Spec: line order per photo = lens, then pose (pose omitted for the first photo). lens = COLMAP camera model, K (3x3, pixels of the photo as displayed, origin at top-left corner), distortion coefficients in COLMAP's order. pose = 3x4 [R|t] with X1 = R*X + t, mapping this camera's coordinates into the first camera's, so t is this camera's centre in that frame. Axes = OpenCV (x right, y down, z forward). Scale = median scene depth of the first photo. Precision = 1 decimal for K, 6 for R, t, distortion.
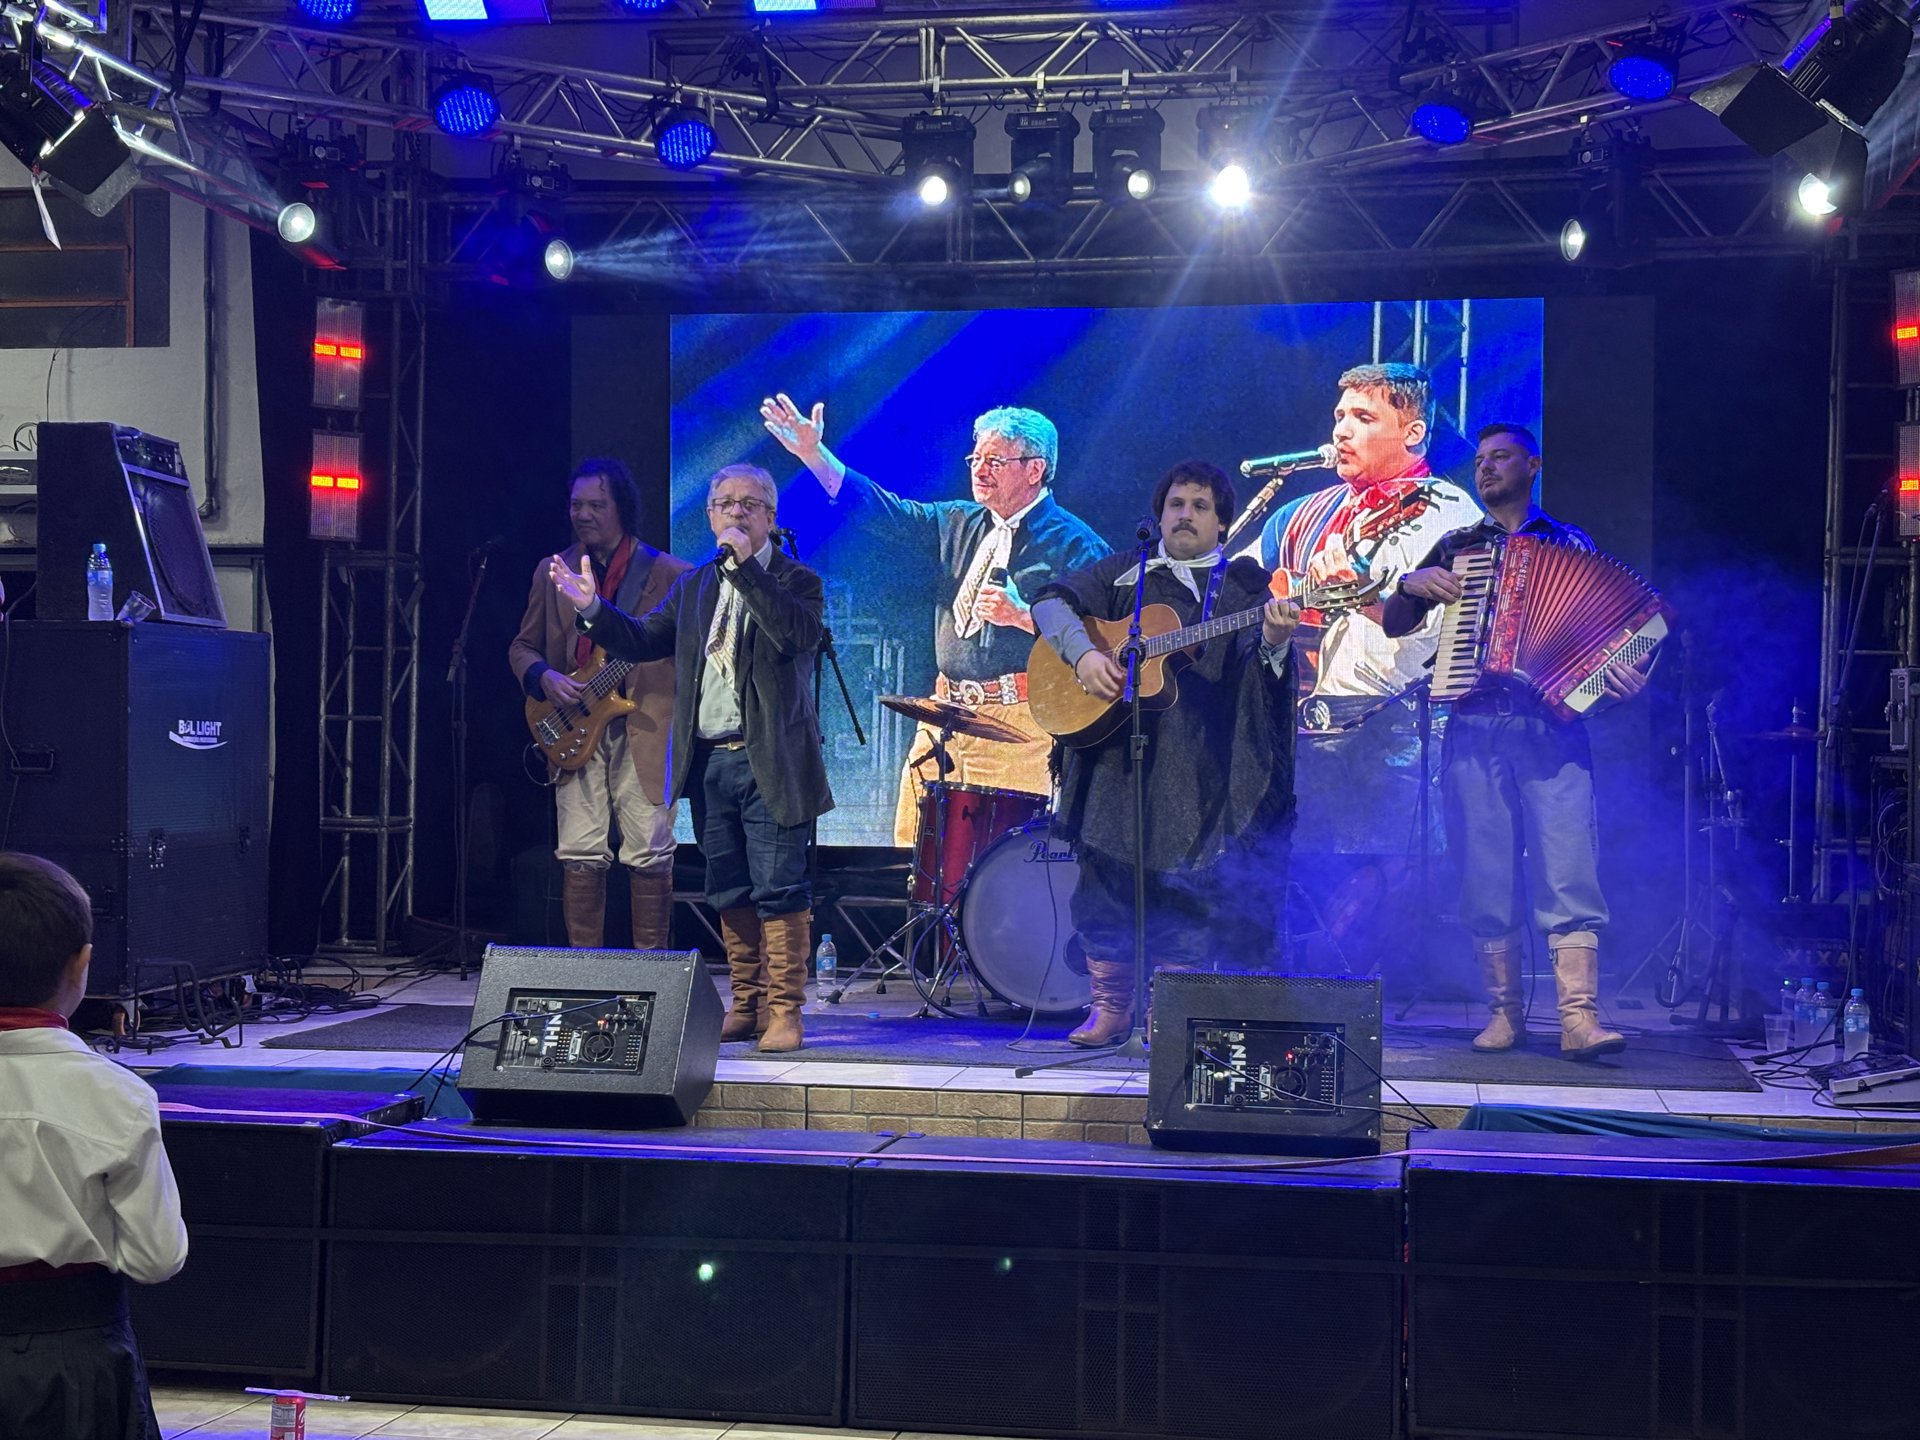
lens RADIAL K [[2826.6, 0, 966.5], [0, 2826.6, 666.9], [0, 0, 1]] dist [0.029761, 0.000000]
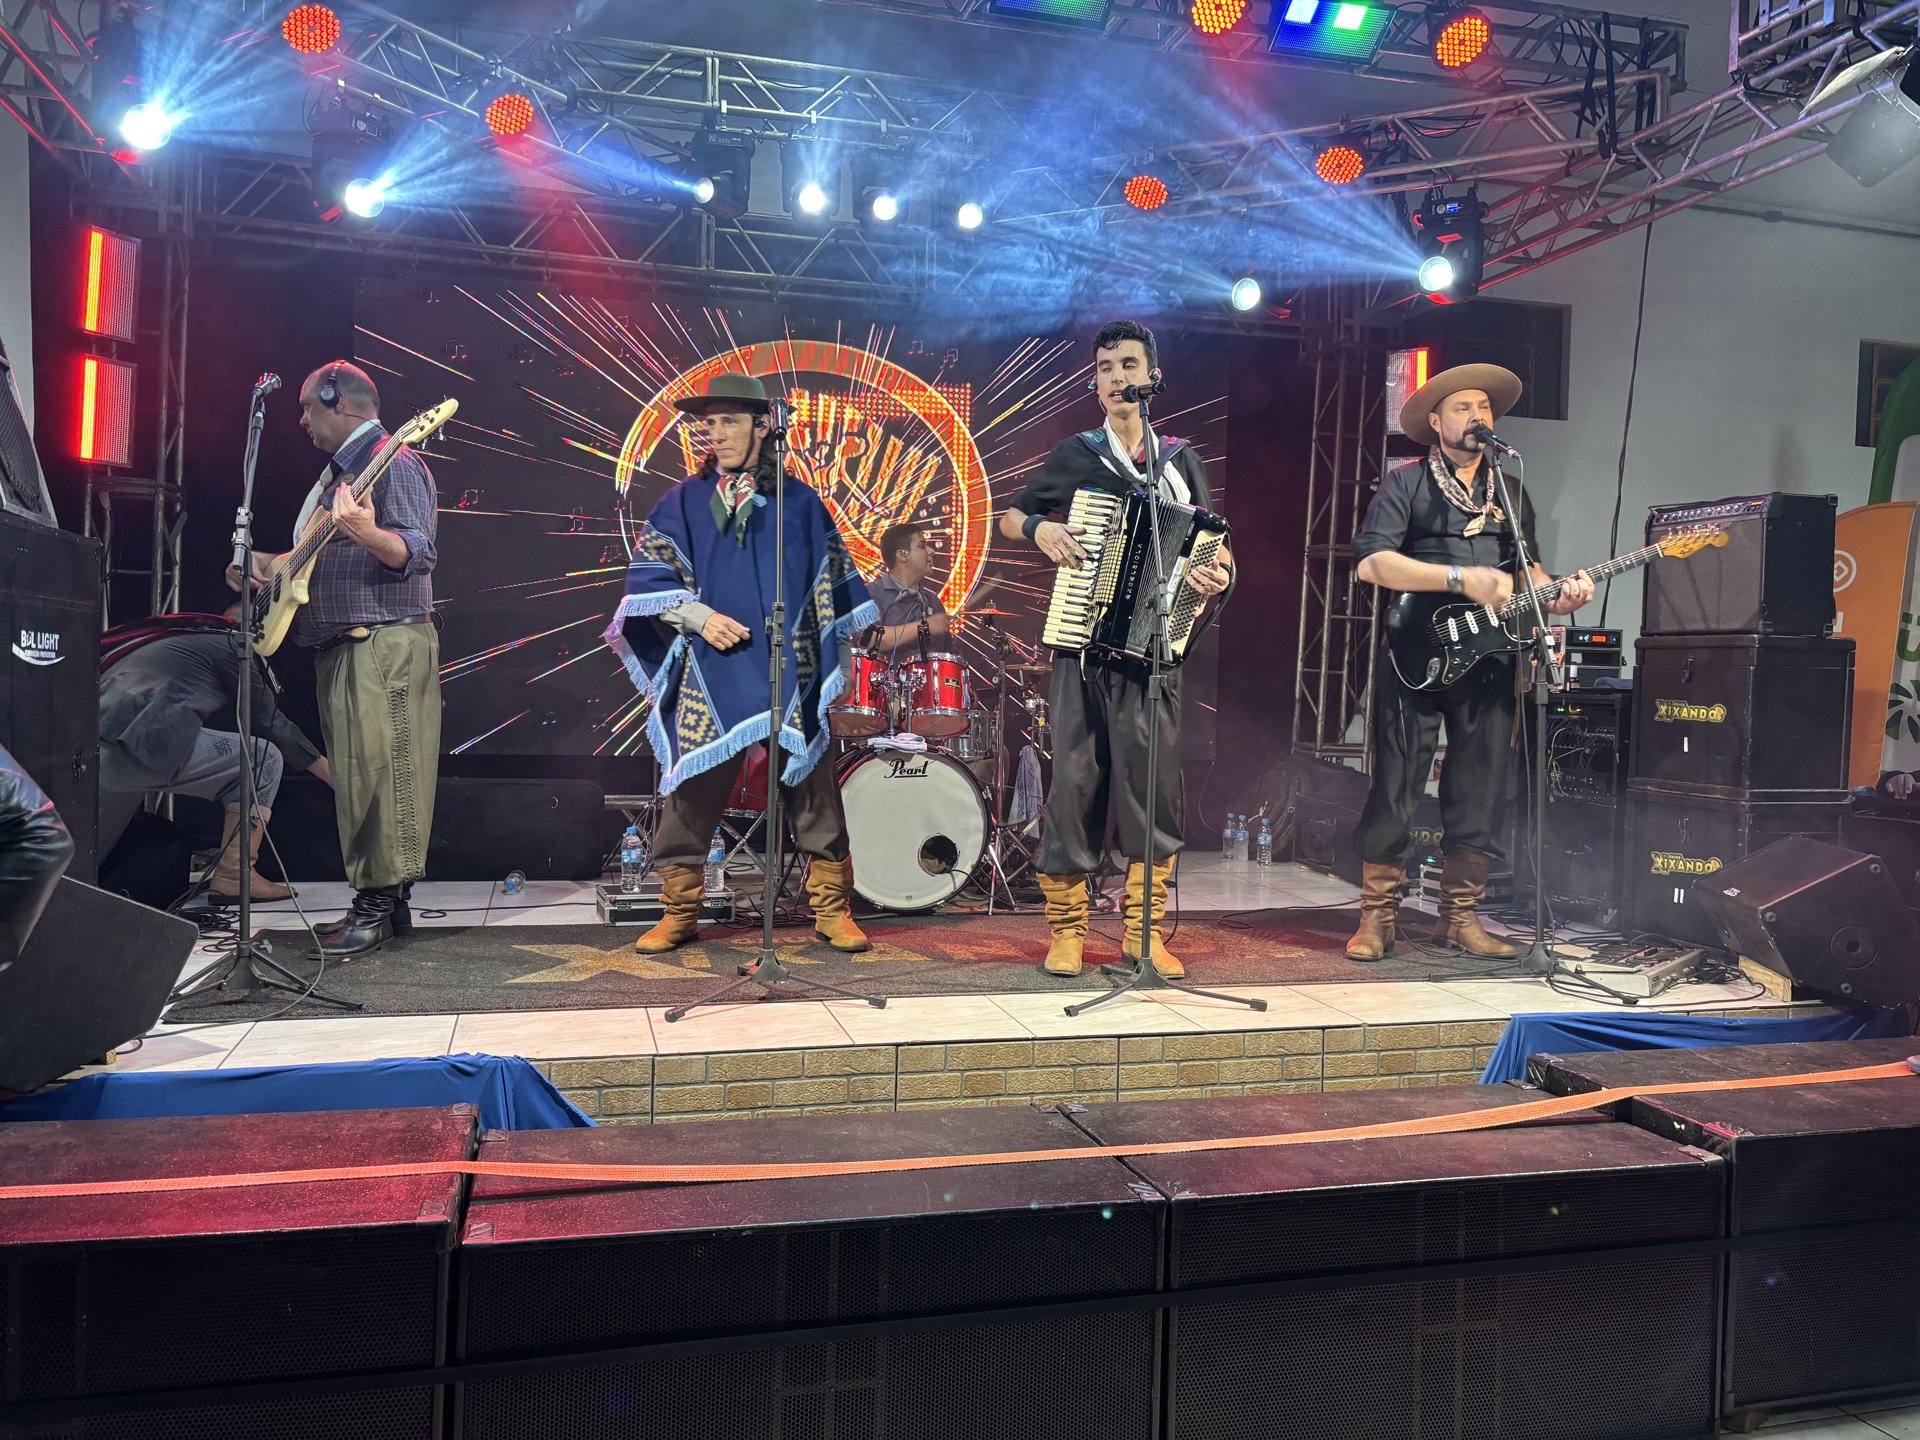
lens RADIAL K [[1447.1, 0, 964.6], [0, 1447.1, 712.1], [0, 0, 1]] dist [0.034974, -0.036616]
pose [[0.912779, 0.007341, 0.408388, -0.166724], [-0.030939, 0.998209, 0.051207, 0.010065], [-0.407280, -0.059376, 0.911371, 0.405476]]
